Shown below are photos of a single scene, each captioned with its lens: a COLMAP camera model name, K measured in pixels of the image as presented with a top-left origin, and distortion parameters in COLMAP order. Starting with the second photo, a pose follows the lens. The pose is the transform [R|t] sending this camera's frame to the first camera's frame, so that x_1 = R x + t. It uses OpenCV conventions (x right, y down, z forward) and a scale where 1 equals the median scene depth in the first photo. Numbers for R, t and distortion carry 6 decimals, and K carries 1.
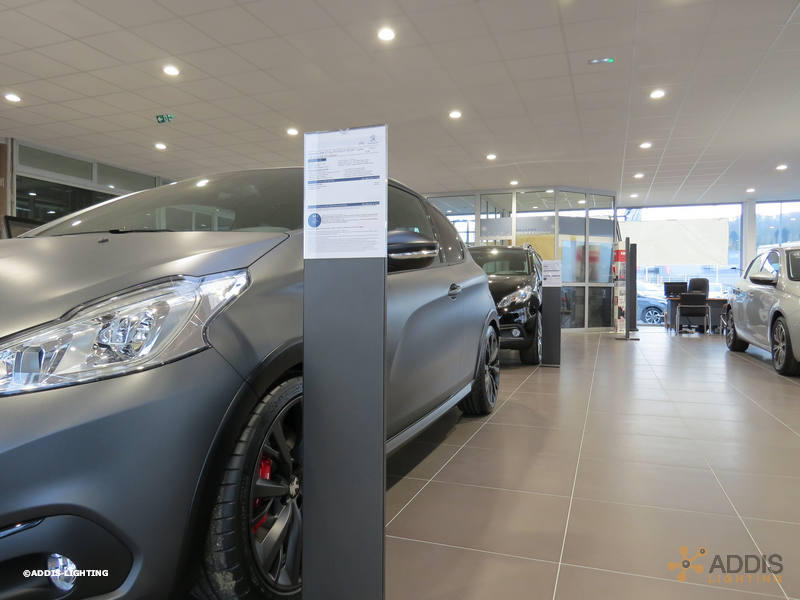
lens RADIAL K [[575.8, 0, 402.3], [0, 575.8, 305.1], [0, 0, 1]] dist [-0.018343, 0.008267]
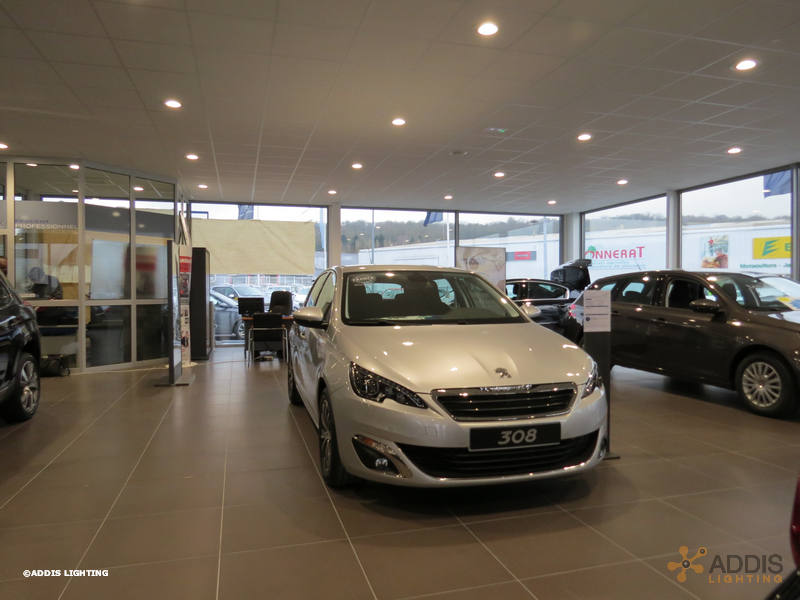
lens RADIAL K [[575.8, 0, 401.9], [0, 575.8, 300.3], [0, 0, 1]] dist [-0.018343, 0.008267]
pose [[0.813510, -0.016442, 0.581319, 0.176042], [0.017921, 0.999834, 0.003200, -0.034323], [-0.581275, 0.007814, 0.813669, 0.215147]]
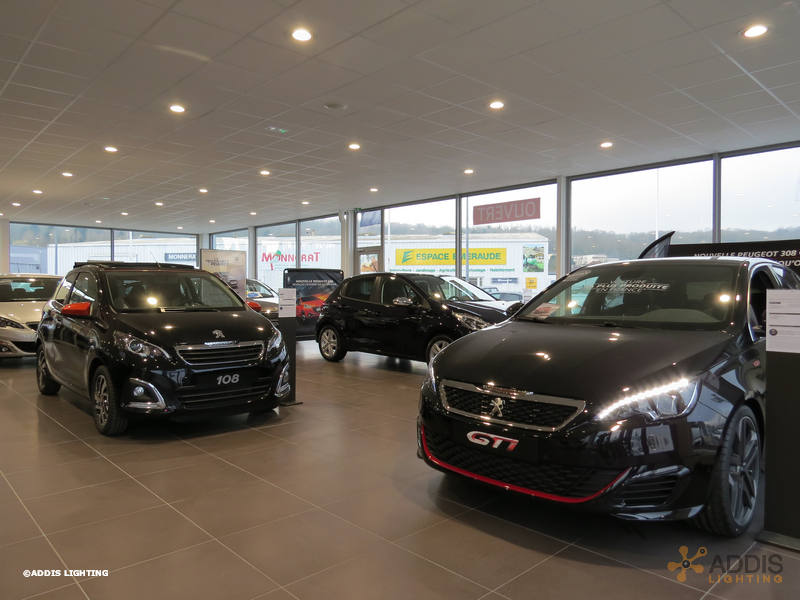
lens RADIAL K [[575.8, 0, 402.7], [0, 575.8, 299.5], [0, 0, 1]] dist [-0.018343, 0.008267]
pose [[0.462743, -0.018928, 0.886291, -0.066064], [0.014913, 0.999797, 0.013566, -0.025564], [-0.886367, 0.006940, 0.462931, -0.300567]]
